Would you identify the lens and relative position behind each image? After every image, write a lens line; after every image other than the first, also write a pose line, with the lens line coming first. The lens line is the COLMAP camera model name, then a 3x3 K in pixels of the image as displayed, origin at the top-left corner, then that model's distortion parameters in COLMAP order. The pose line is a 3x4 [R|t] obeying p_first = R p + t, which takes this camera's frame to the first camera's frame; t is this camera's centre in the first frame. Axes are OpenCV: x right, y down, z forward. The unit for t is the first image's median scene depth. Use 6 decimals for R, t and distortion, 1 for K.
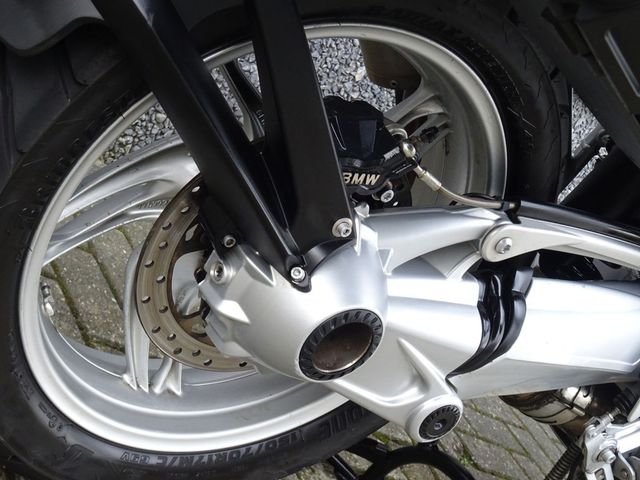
lens RADIAL K [[1200.4, 0, 320.0], [0, 1200.4, 240.0], [0, 0, 1]] dist [0.014329, 0.015640]
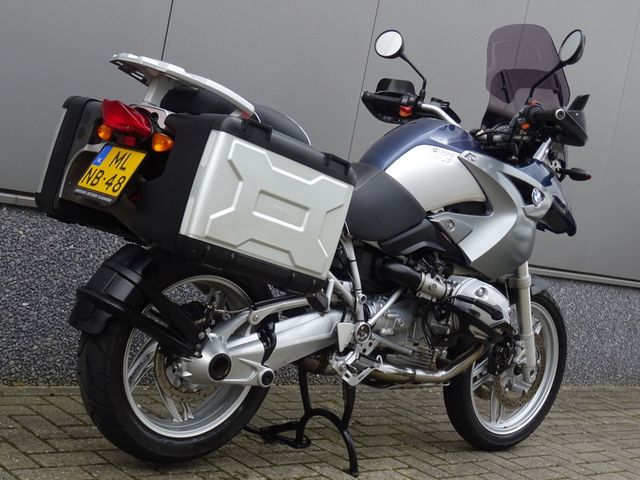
lens RADIAL K [[1014.0, 0, 320.0], [0, 1014.0, 240.0], [0, 0, 1]] dist [0.010958, 0.001528]
pose [[0.867341, -0.494265, 0.058498, 0.259318], [0.496346, 0.850250, -0.175256, 0.404763], [0.036885, 0.181042, 0.982784, -1.762497]]
